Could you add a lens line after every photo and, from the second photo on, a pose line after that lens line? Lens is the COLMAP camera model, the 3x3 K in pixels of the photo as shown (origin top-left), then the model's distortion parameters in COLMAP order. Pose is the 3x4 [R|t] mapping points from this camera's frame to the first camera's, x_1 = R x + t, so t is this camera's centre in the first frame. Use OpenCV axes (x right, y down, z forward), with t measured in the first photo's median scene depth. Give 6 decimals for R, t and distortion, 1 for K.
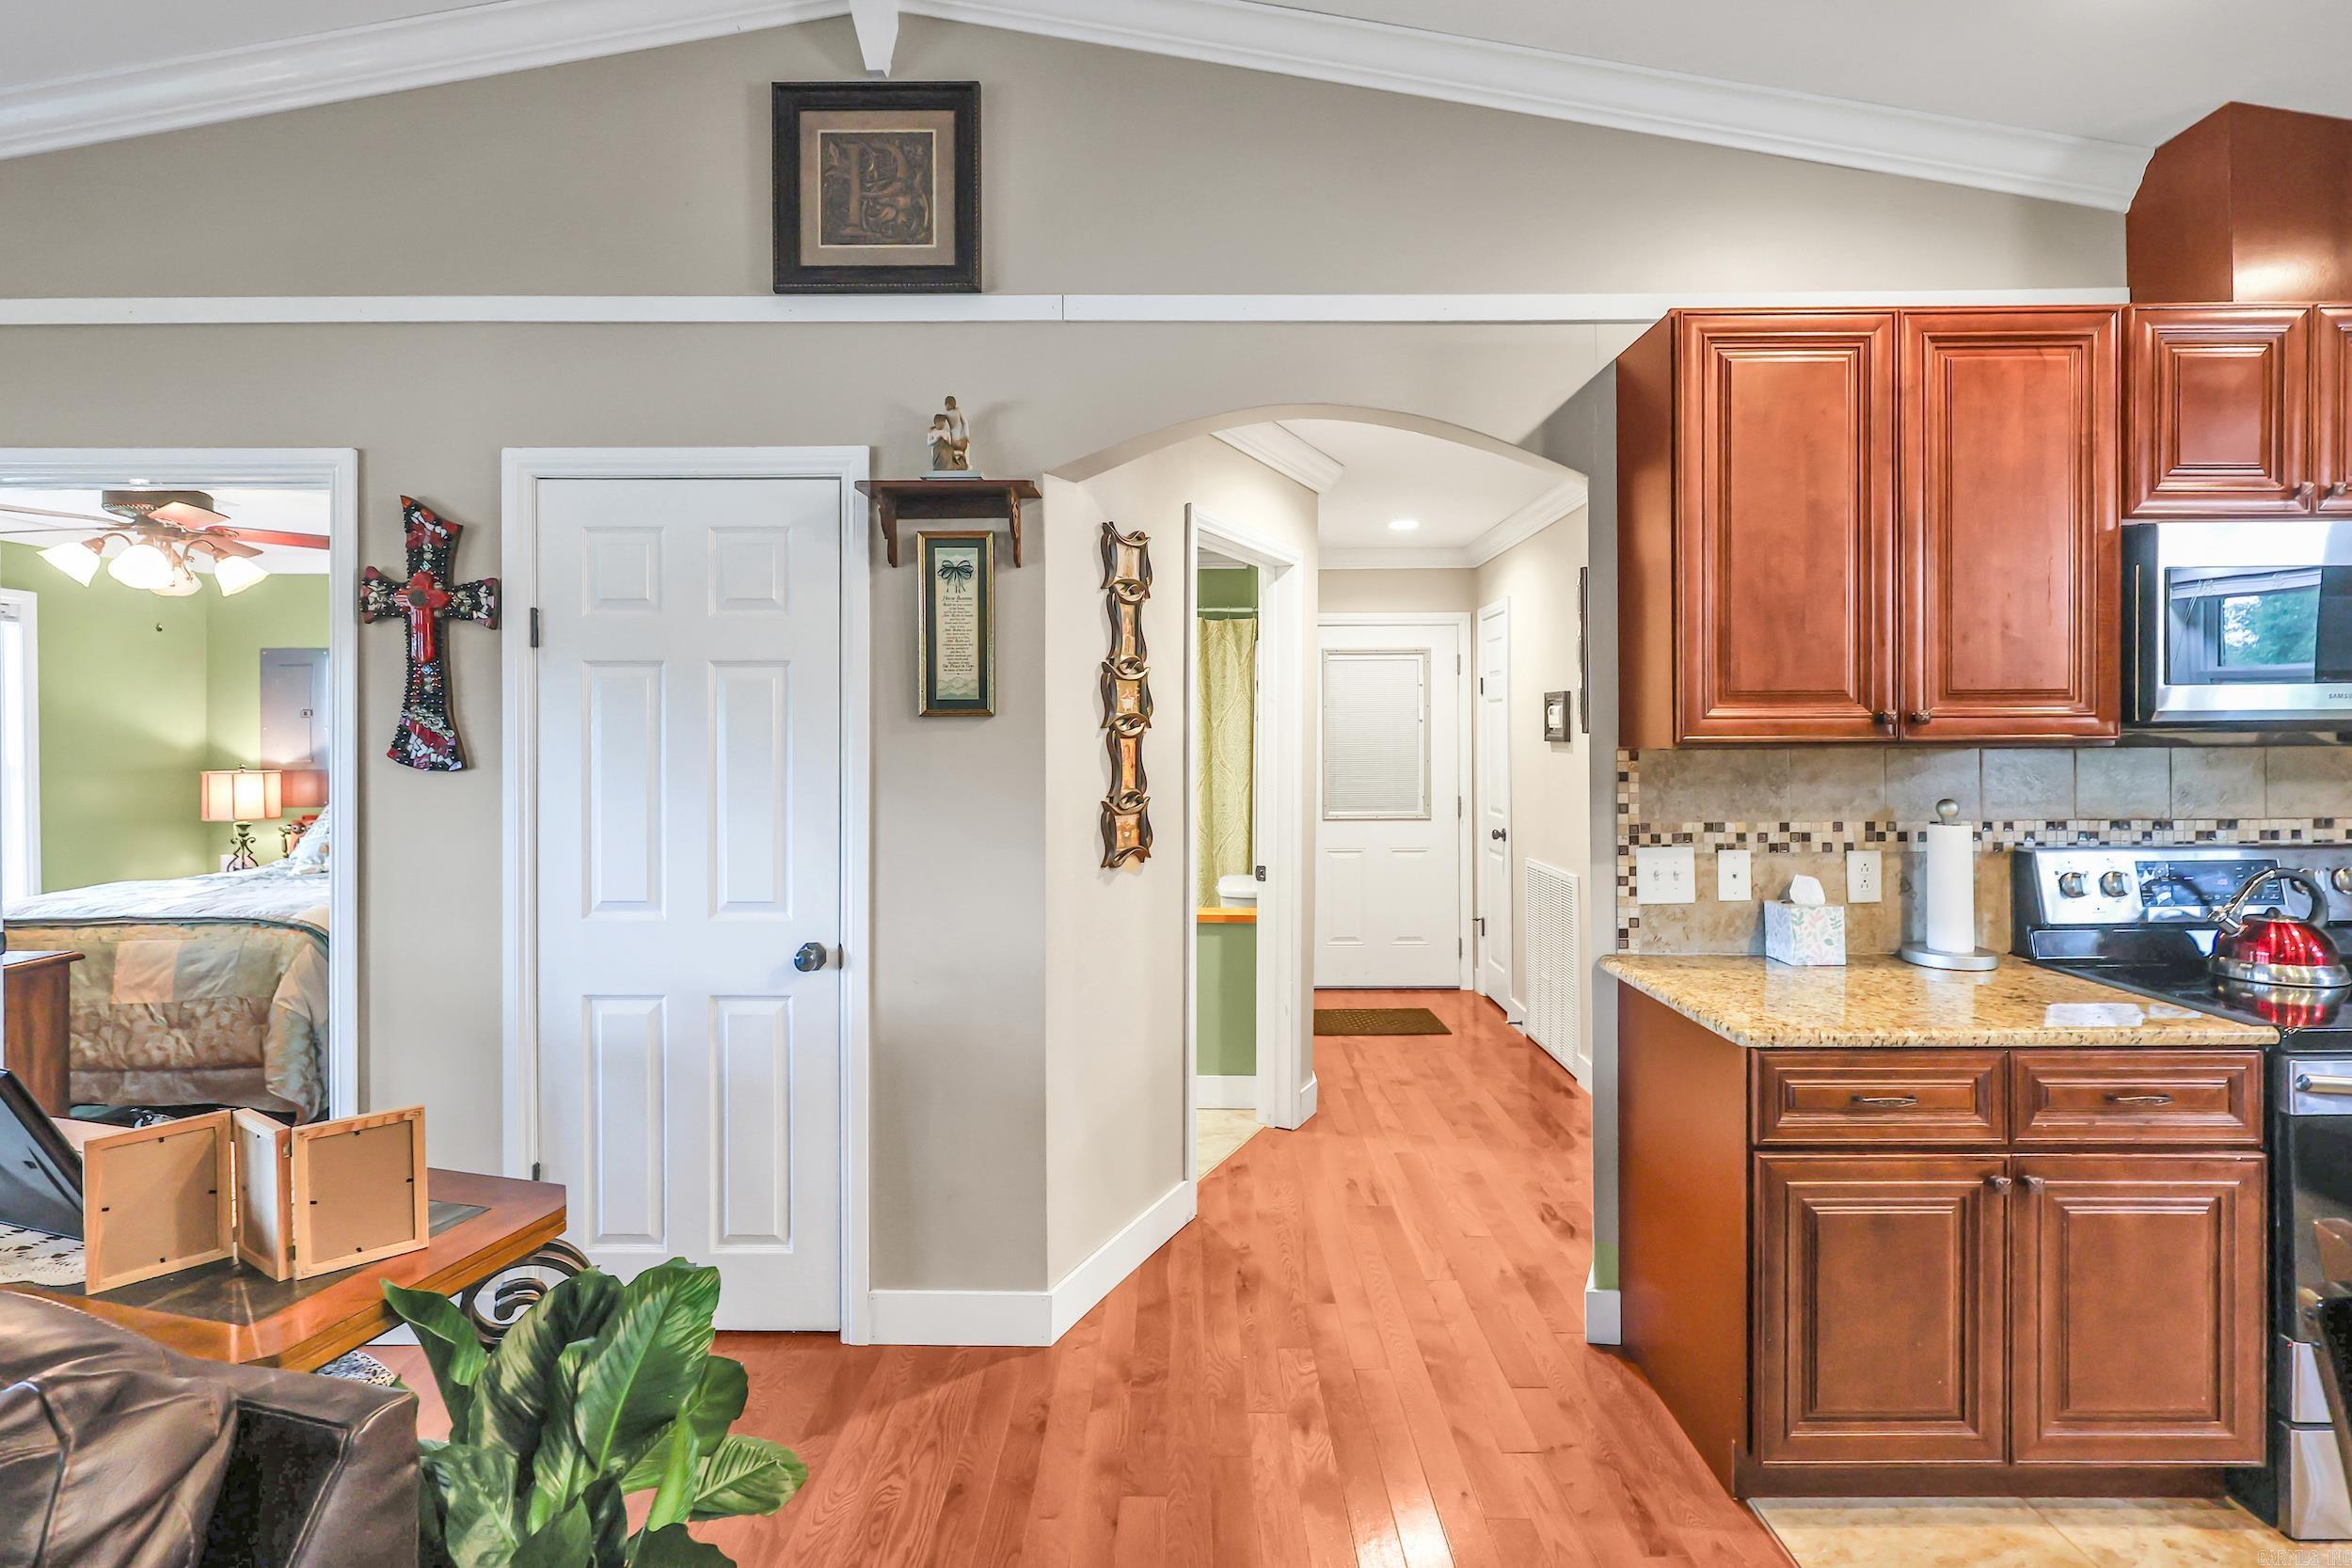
lens RADIAL K [[1103.4, 0, 1180.9], [0, 1103.4, 734.1], [0, 0, 1]] dist [-0.001080, -0.000458]
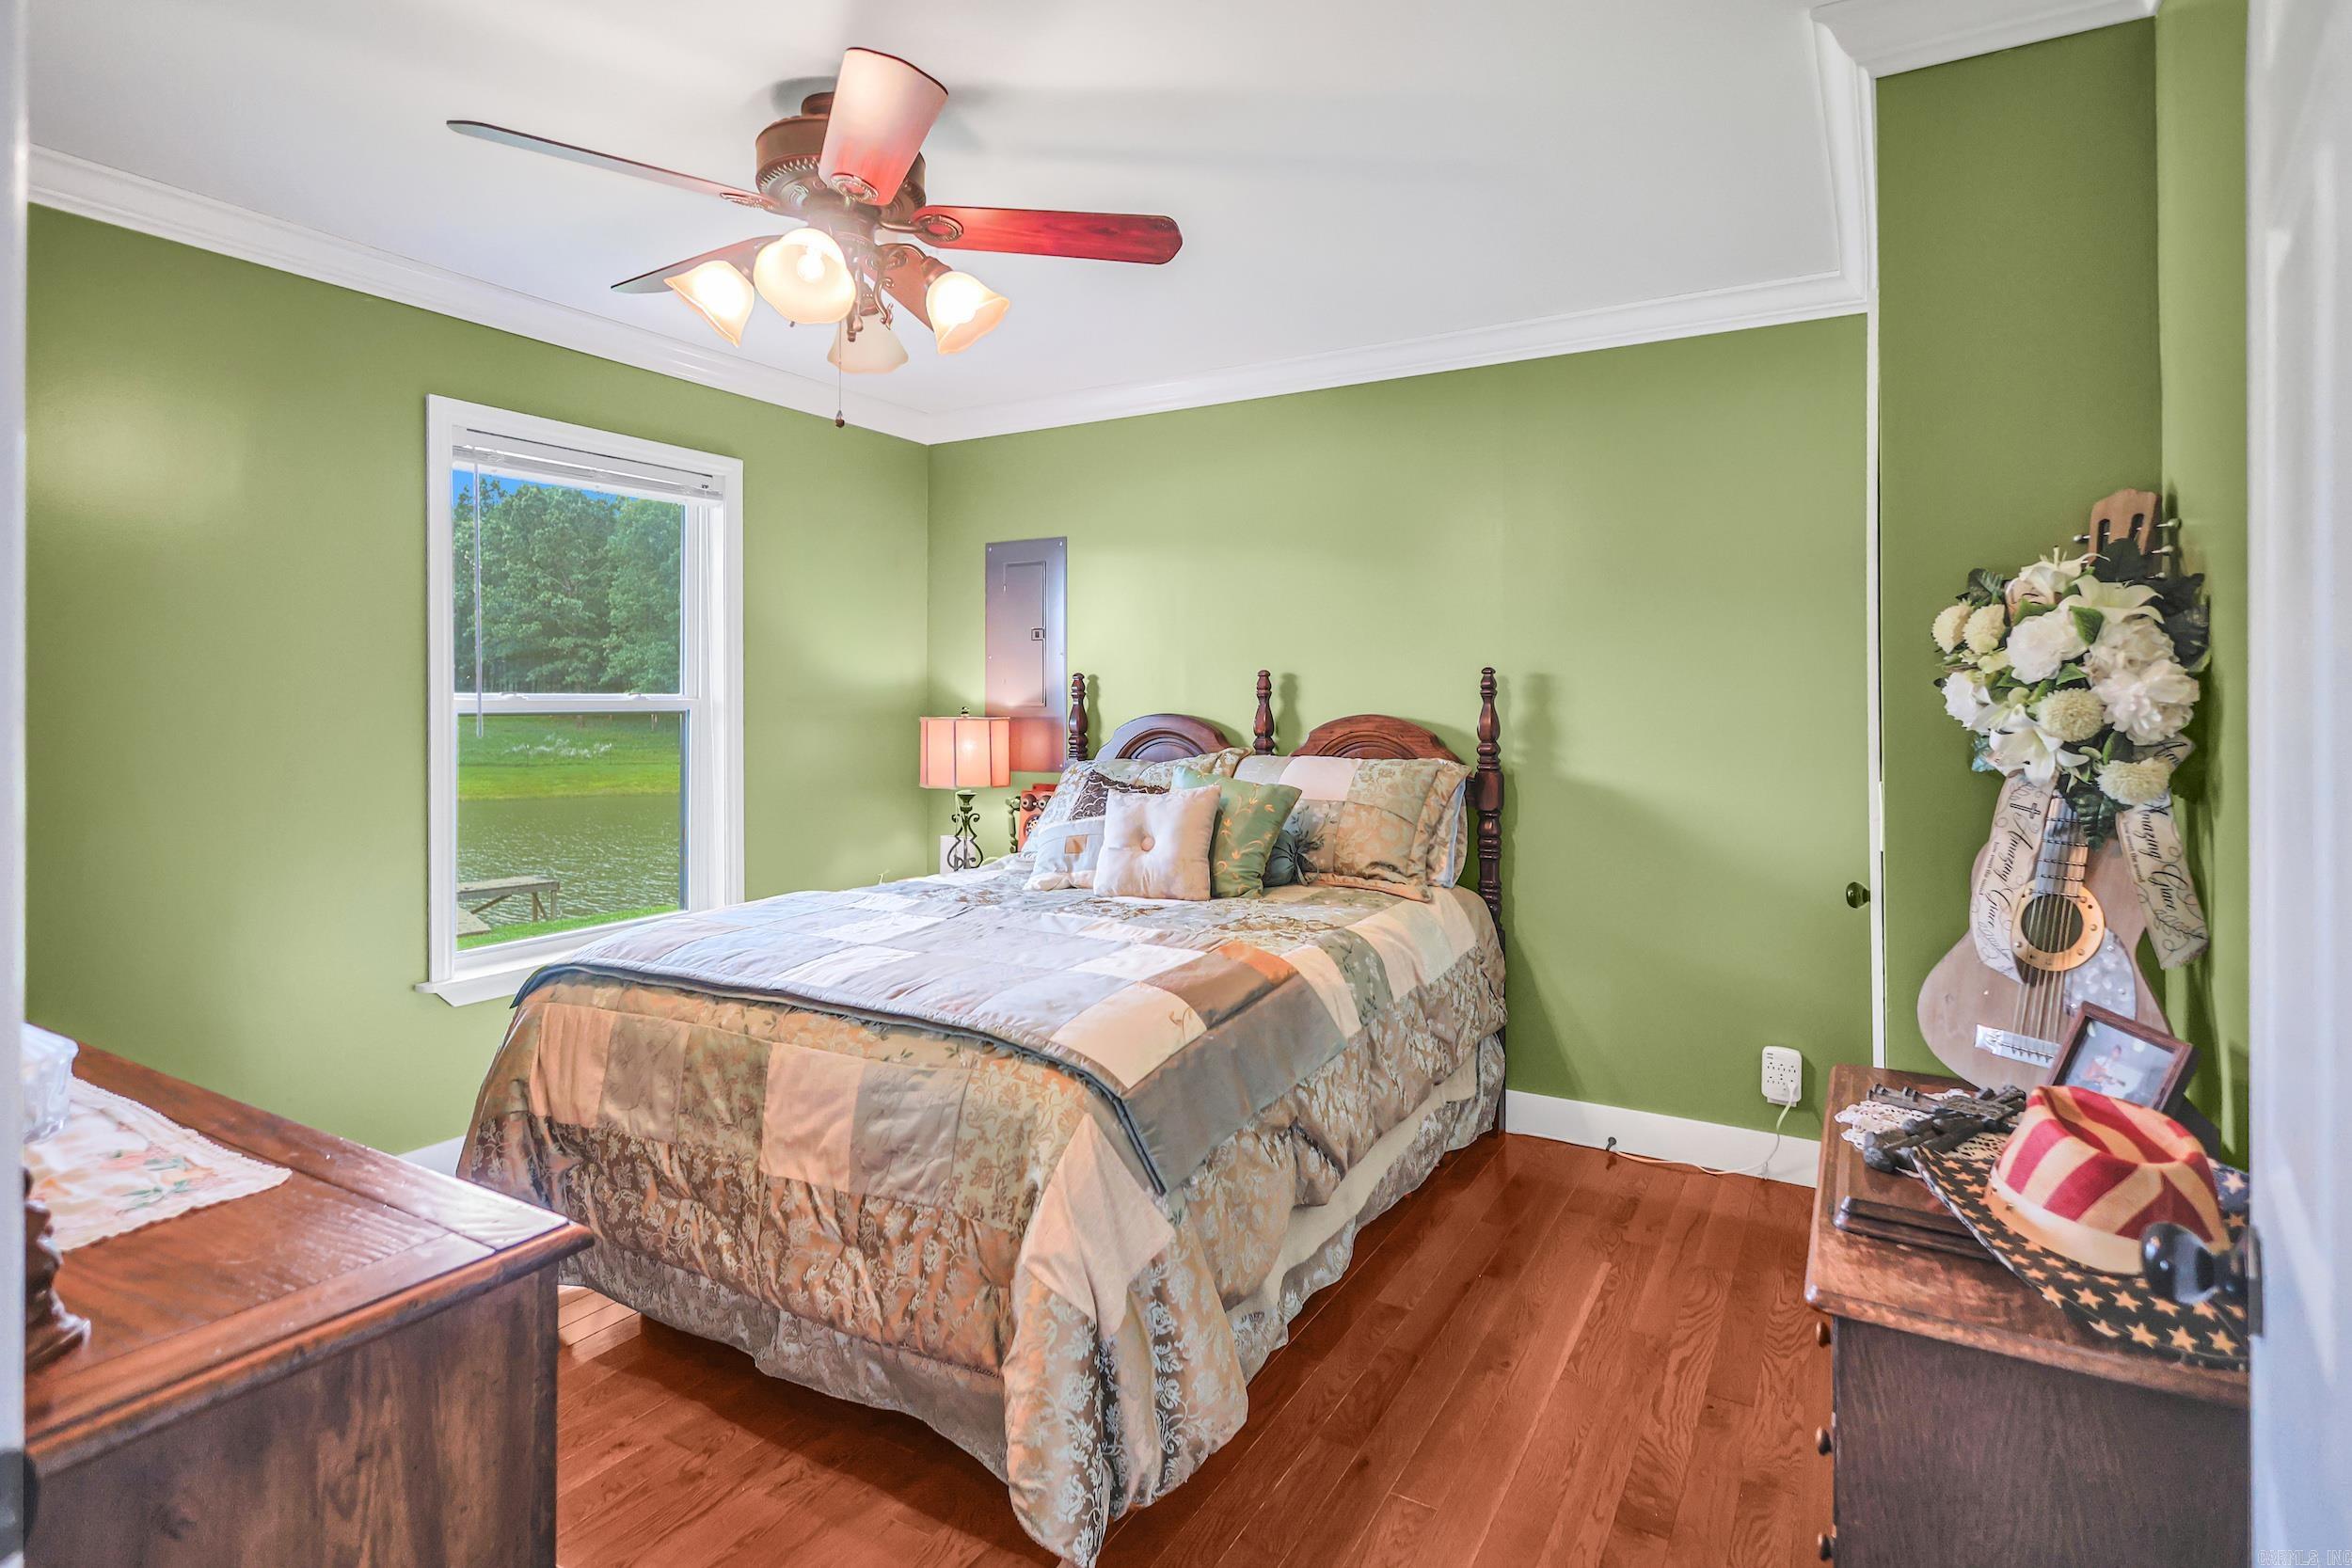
lens RADIAL K [[1179.1, 0, 1176.3], [0, 1179.1, 708.3], [0, 0, 1]] dist [0.001488, 0.000497]
pose [[0.863788, 0.008148, -0.503790, -0.841039], [-0.004528, 0.999954, 0.008409, 0.049210], [0.503836, -0.004982, 0.863785, 0.987047]]
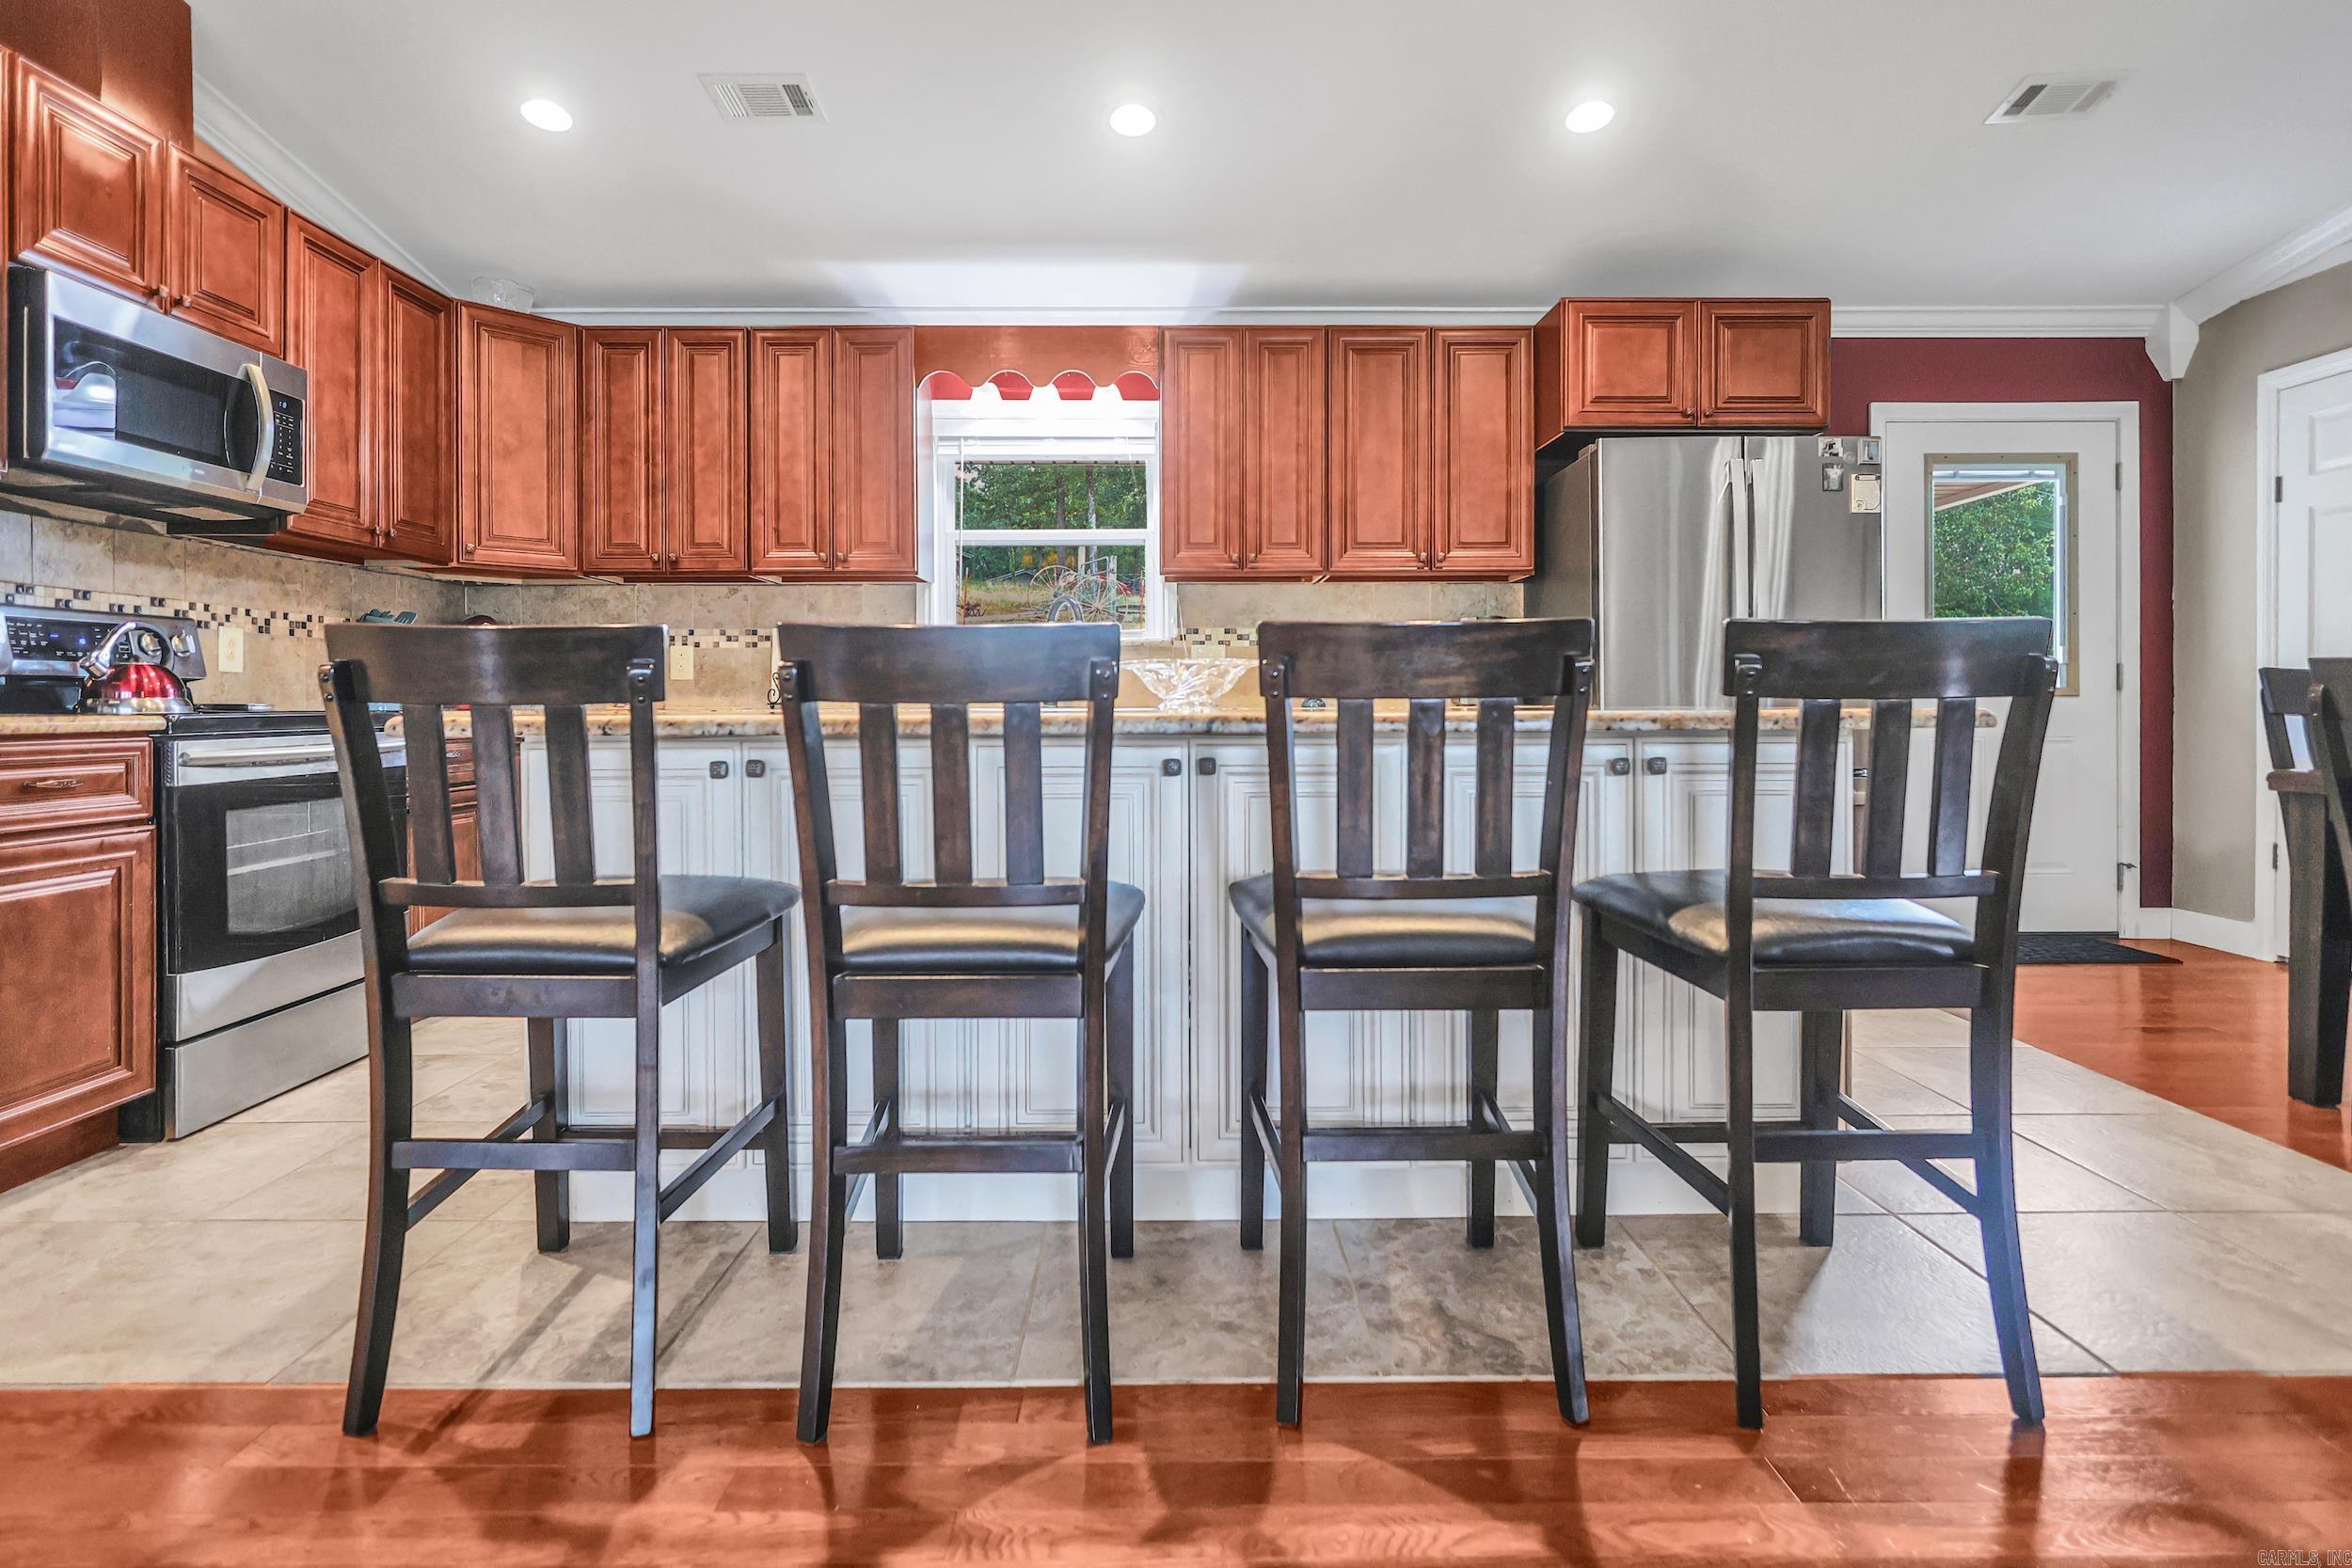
lens RADIAL K [[1179.1, 0, 1176.3], [0, 1179.1, 708.3], [0, 0, 1]] dist [0.001488, 0.000497]
pose [[-0.012136, 0.002556, 0.999923, -0.221806], [0.002302, 0.999994, -0.002528, 0.197881], [-0.999924, 0.002272, -0.012142, -0.059099]]
